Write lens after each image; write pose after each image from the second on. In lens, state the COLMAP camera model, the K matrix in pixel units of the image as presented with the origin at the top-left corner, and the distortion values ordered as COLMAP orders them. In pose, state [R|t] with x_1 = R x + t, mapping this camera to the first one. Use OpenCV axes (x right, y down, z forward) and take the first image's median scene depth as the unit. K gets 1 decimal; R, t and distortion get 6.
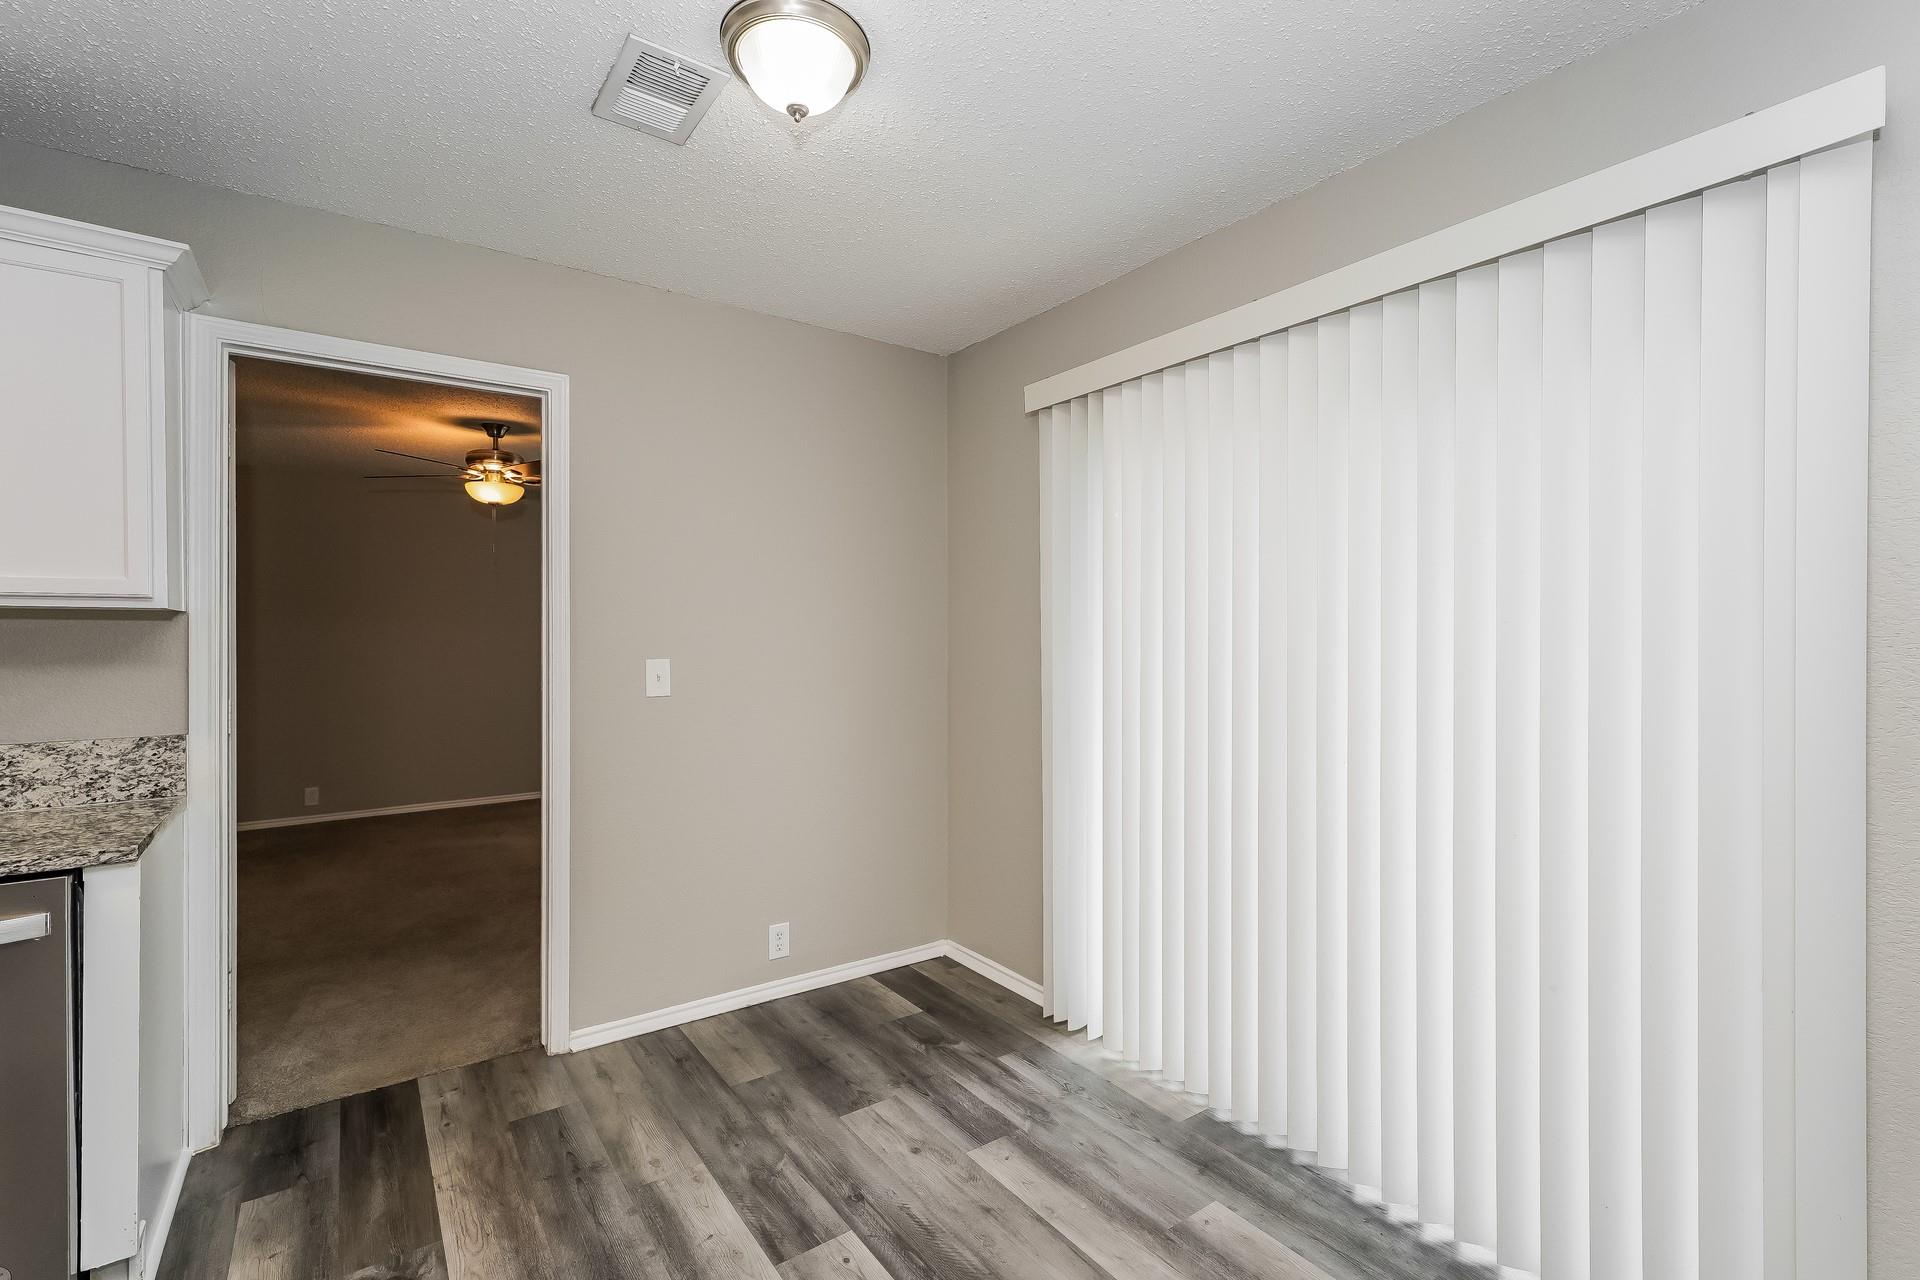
lens RADIAL K [[850.1, 0, 977.9], [0, 850.1, 635.4], [0, 0, 1]] dist [0.001445, 0.000279]
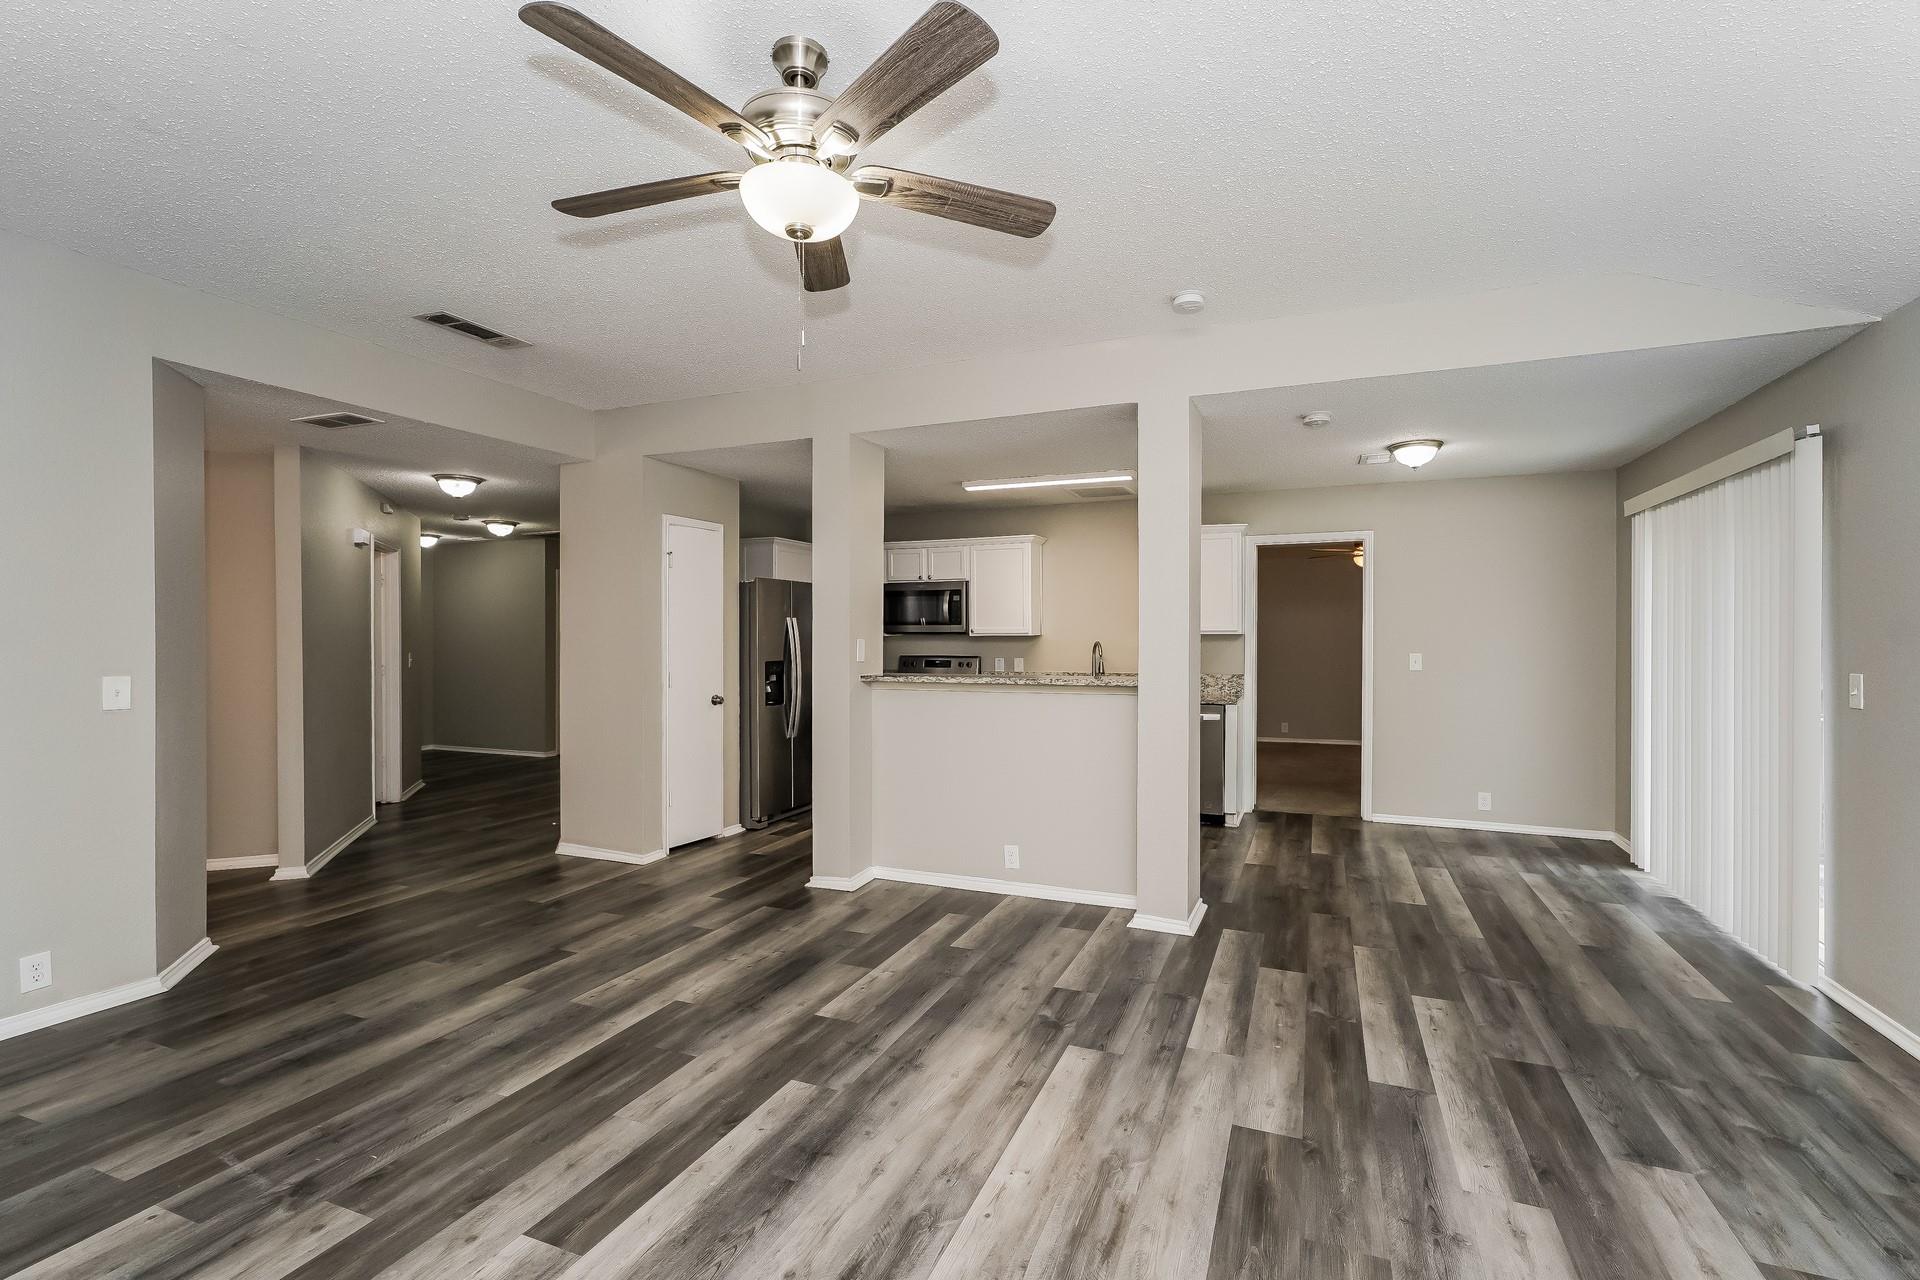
lens RADIAL K [[886.3, 0, 920.7], [0, 886.3, 638.0], [0, 0, 1]] dist [0.001999, 0.000681]
pose [[0.487656, 0.005257, -0.873020, 1.383029], [-0.001507, 0.999985, 0.005180, -0.031321], [0.873035, -0.001210, 0.487657, -1.687855]]
